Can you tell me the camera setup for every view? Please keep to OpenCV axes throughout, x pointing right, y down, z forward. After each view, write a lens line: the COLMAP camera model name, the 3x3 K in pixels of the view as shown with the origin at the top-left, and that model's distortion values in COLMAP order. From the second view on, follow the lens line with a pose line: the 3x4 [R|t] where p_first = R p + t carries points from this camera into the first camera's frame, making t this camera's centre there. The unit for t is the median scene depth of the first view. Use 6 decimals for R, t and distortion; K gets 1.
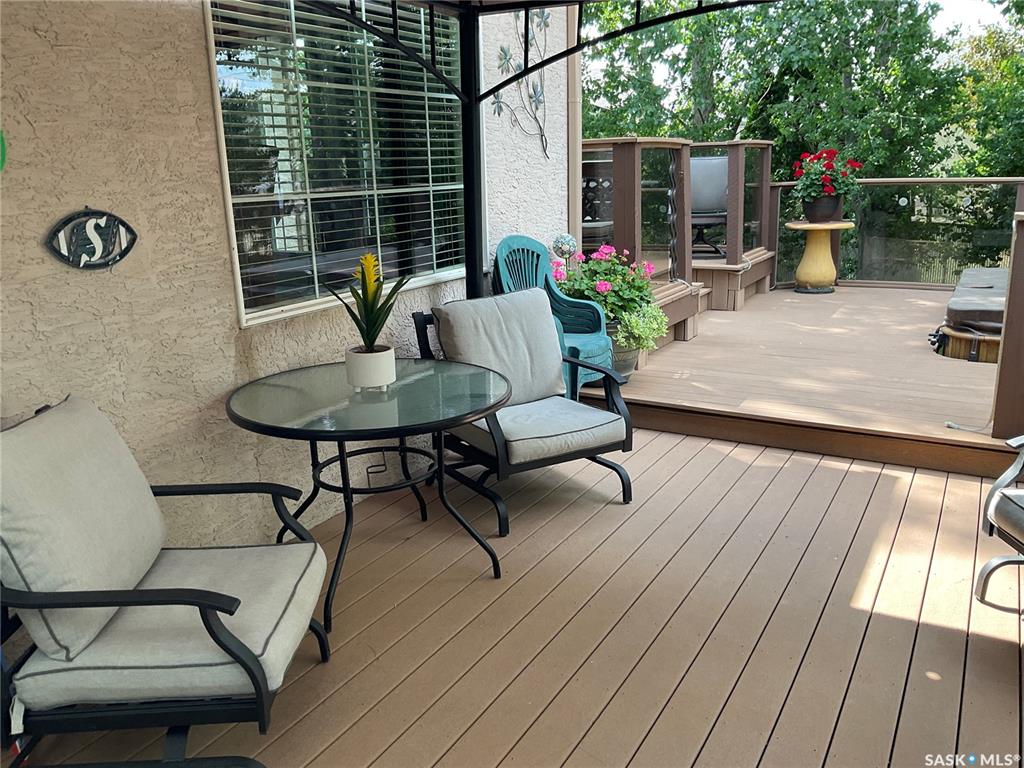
lens RADIAL K [[858.5, 0, 514.0], [0, 858.5, 407.8], [0, 0, 1]] dist [0.007550, -0.087723]
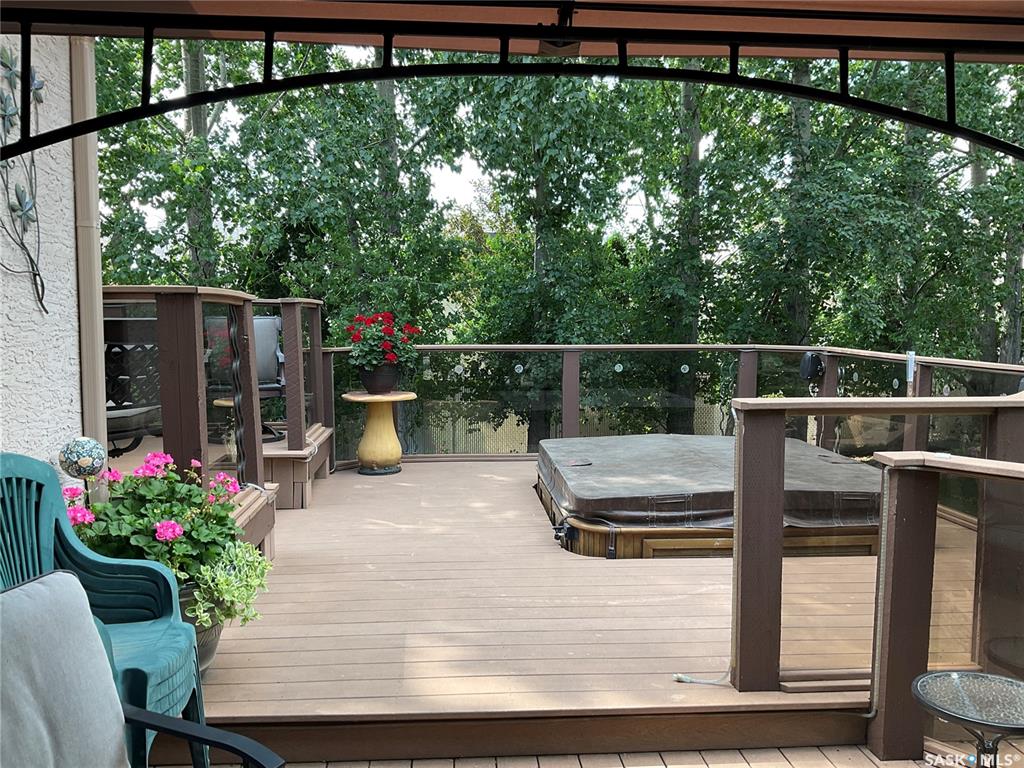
lens RADIAL K [[845.8, 0, 510.8], [0, 845.8, 390.1], [0, 0, 1]] dist [0.056545, -0.113032]
pose [[0.831902, -0.011351, 0.554806, -0.017967], [0.119675, 0.979934, -0.159397, -0.096118], [-0.541864, 0.199000, 0.816568, 0.323857]]
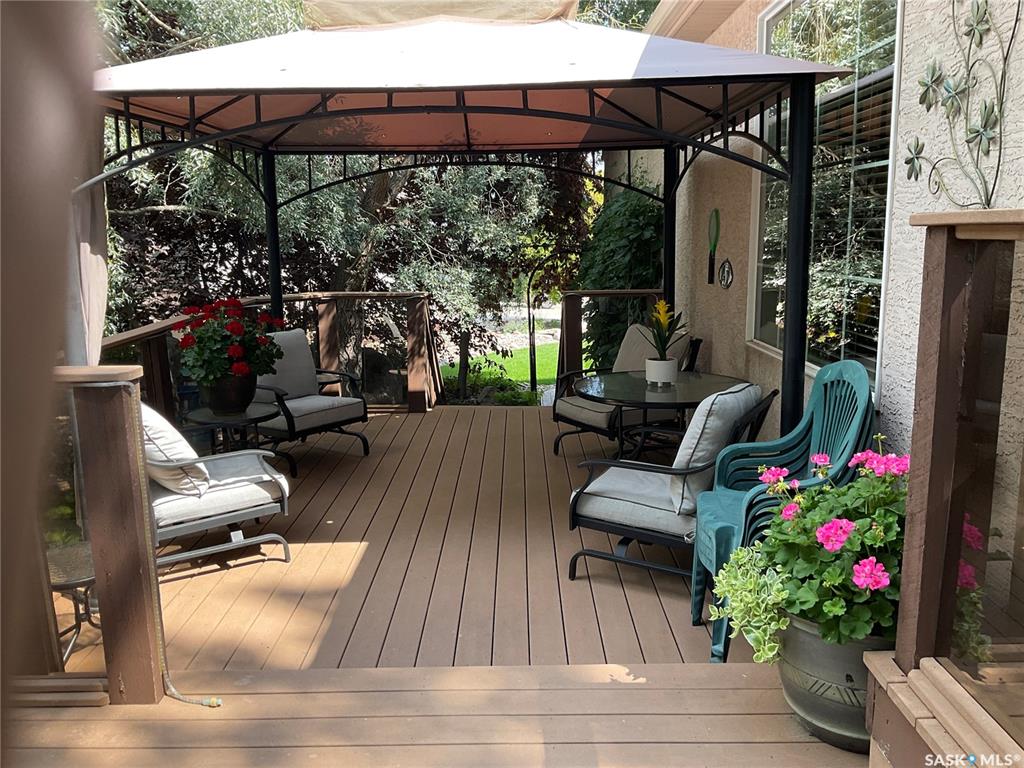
lens RADIAL K [[845.8, 0, 510.8], [0, 845.8, 390.1], [0, 0, 1]] dist [0.056545, -0.113032]
pose [[-0.877535, 0.131581, -0.461107, 0.443398], [-0.089124, 0.900103, 0.426465, -0.360782], [0.471158, 0.415333, -0.778144, 1.150103]]
